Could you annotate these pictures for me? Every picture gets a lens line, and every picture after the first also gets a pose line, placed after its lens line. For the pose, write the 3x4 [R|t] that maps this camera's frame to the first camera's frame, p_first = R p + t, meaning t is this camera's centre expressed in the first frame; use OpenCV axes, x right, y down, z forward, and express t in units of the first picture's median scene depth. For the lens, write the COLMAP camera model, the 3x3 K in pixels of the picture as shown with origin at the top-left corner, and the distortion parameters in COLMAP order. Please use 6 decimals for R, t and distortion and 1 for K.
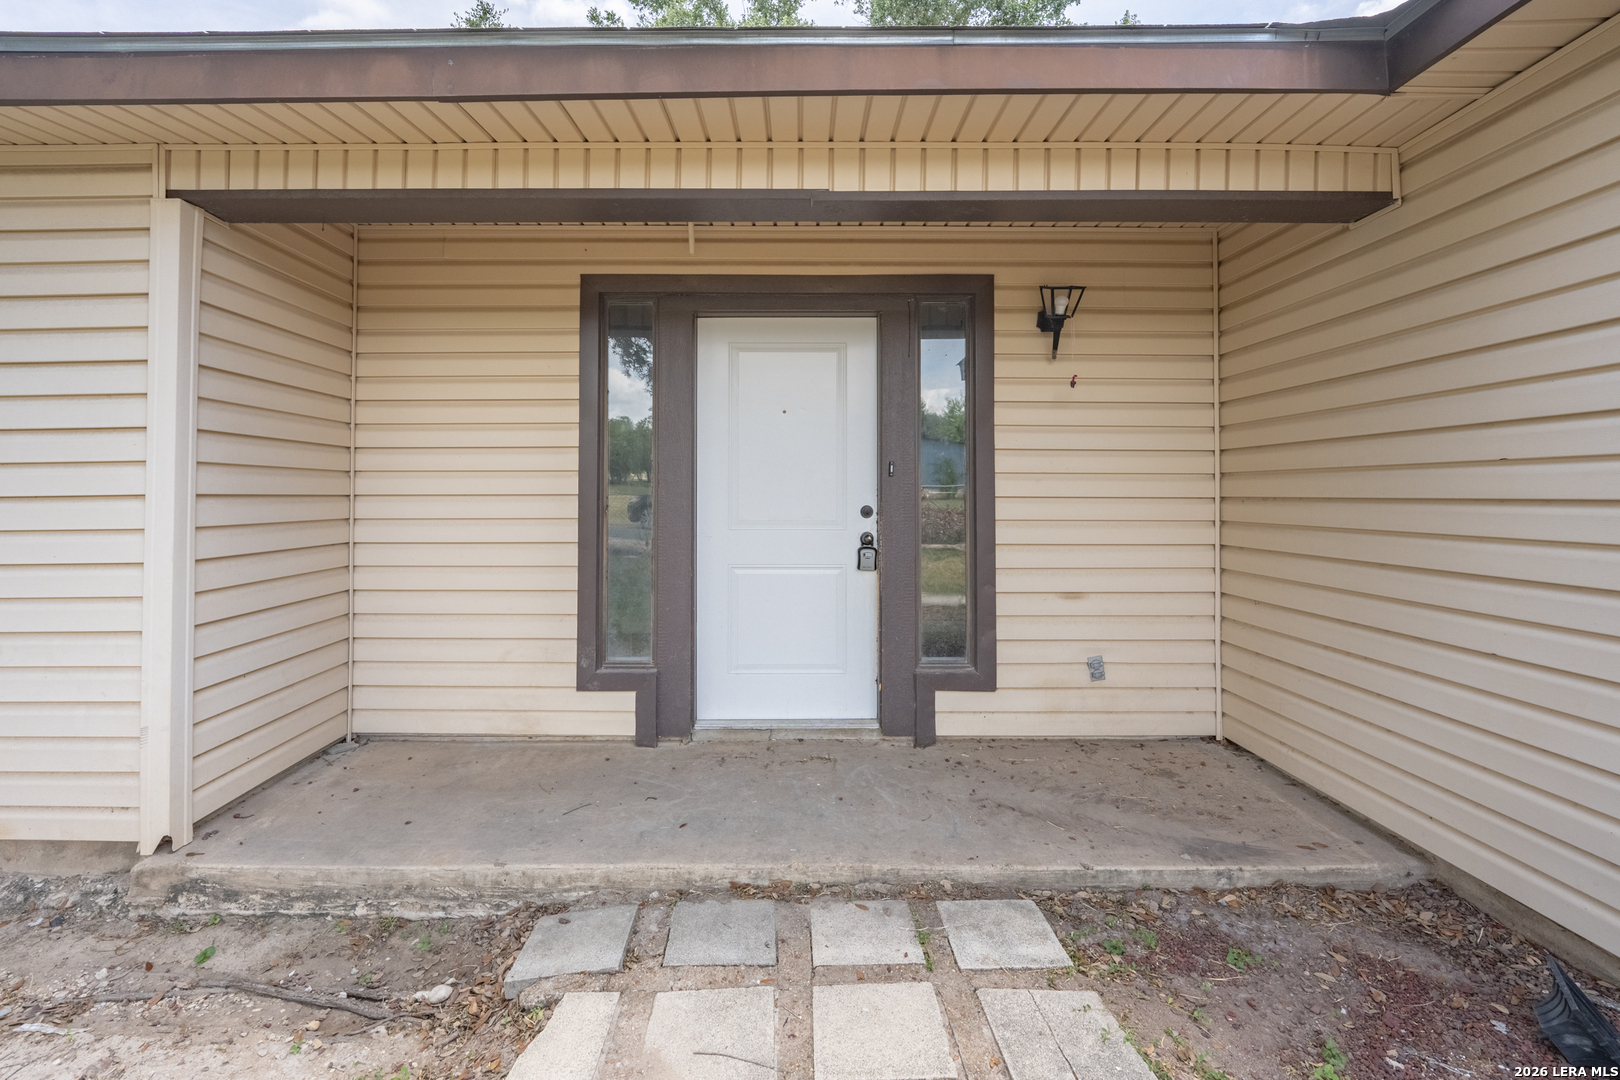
lens RADIAL K [[661.1, 0, 802.1], [0, 661.1, 482.1], [0, 0, 1]] dist [-0.000040, -0.000033]
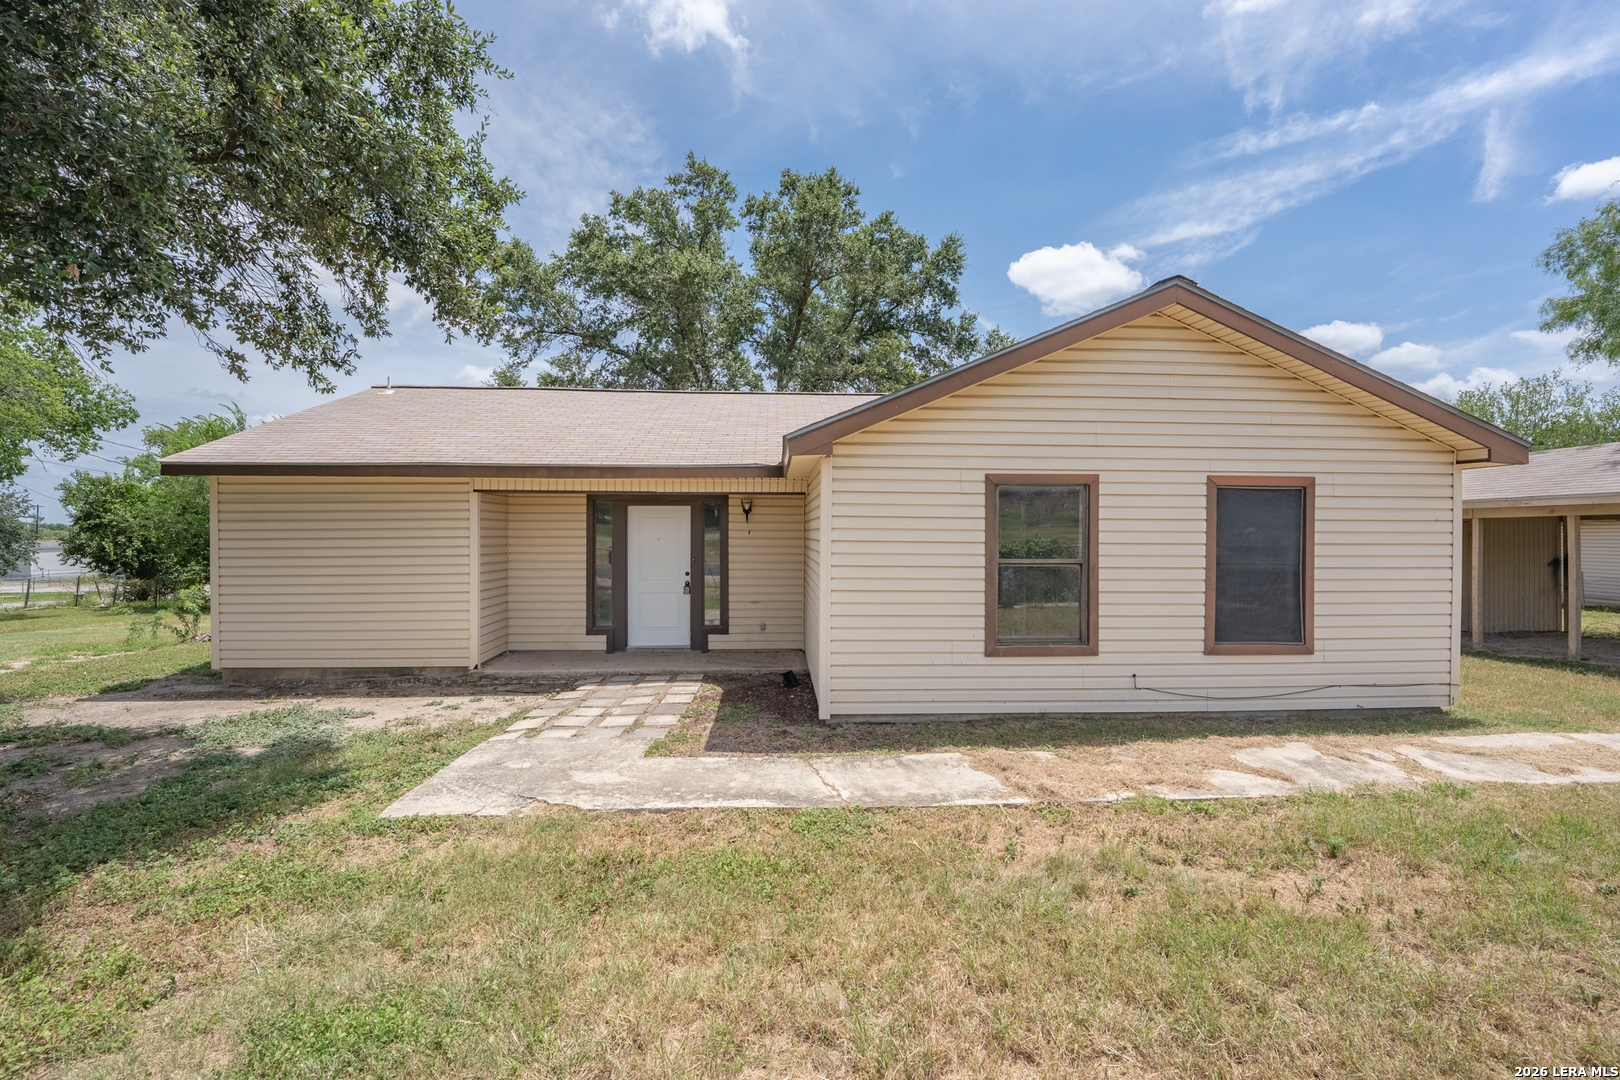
lens RADIAL K [[636.0, 0, 812.3], [0, 636.0, 532.0], [0, 0, 1]] dist [-0.000143, -0.000020]
pose [[0.999368, 0.000455, 0.035554, 0.566644], [-0.001208, 0.999775, 0.021163, -0.205565], [-0.035536, -0.021193, 0.999144, -1.862293]]
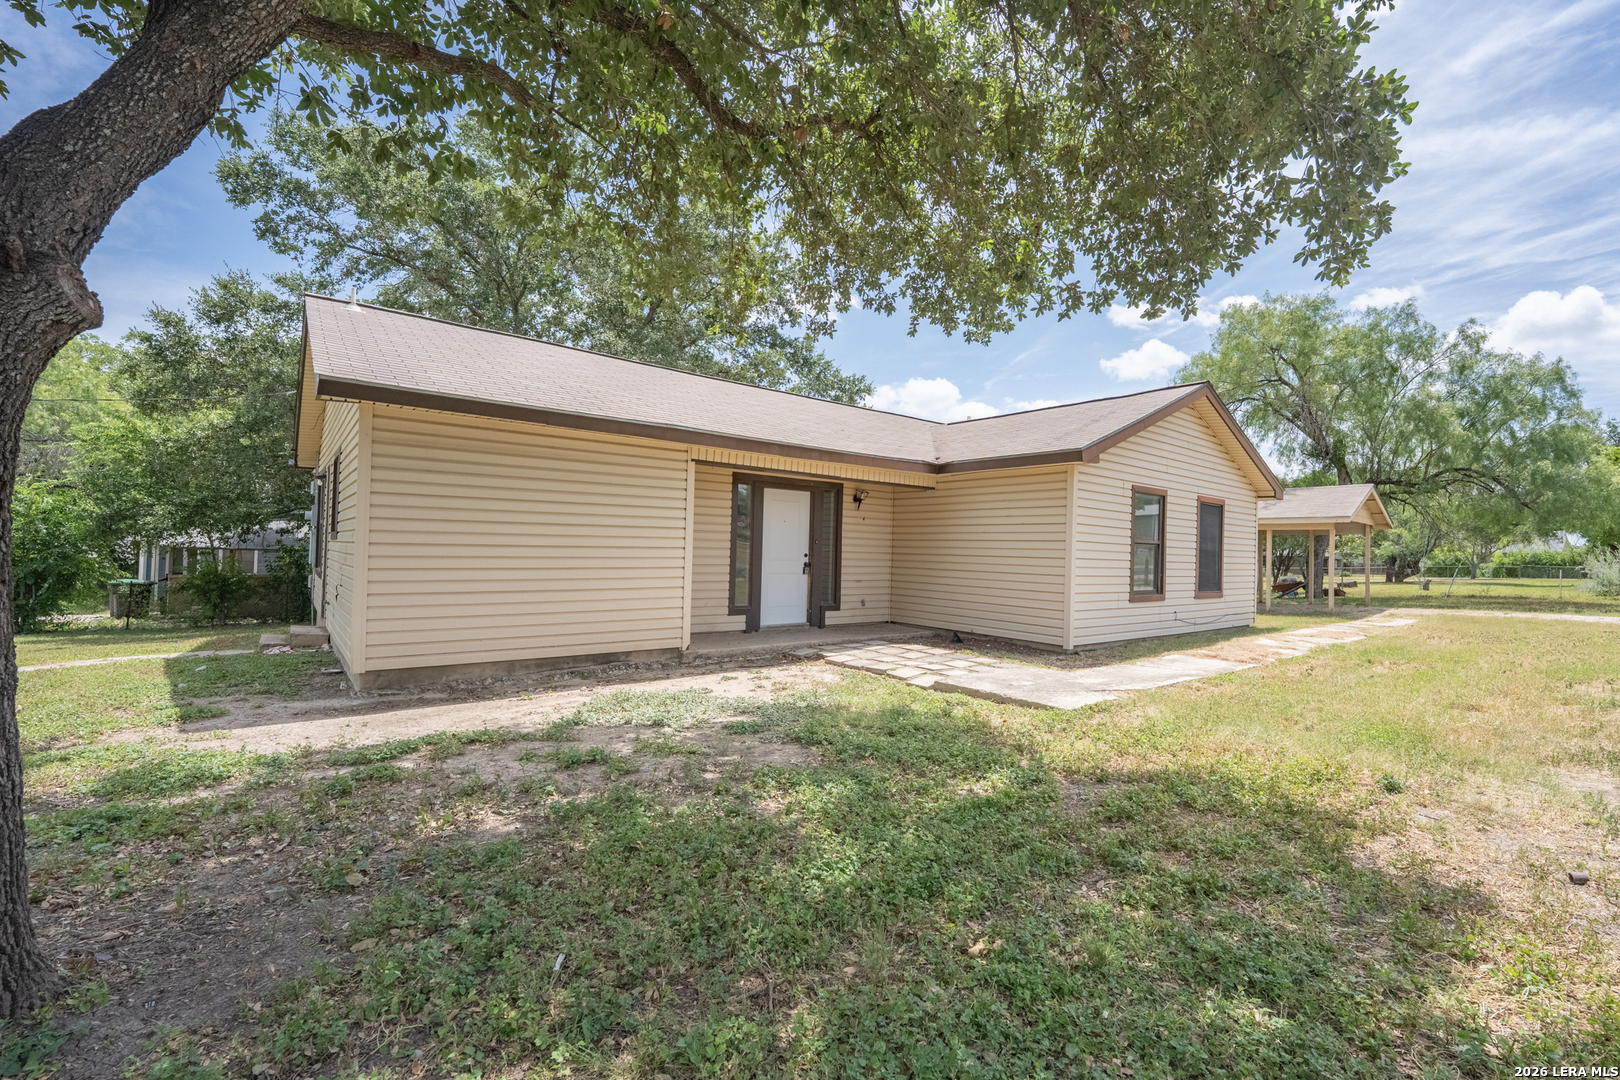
lens RADIAL K [[667.5, 0, 816.1], [0, 667.5, 546.7], [0, 0, 1]] dist [-0.000928, -0.000130]
pose [[0.795181, 0.022308, 0.605961, -1.819975], [-0.038081, 0.999188, 0.013188, -0.040064], [-0.605175, -0.033562, 0.795385, -1.560018]]
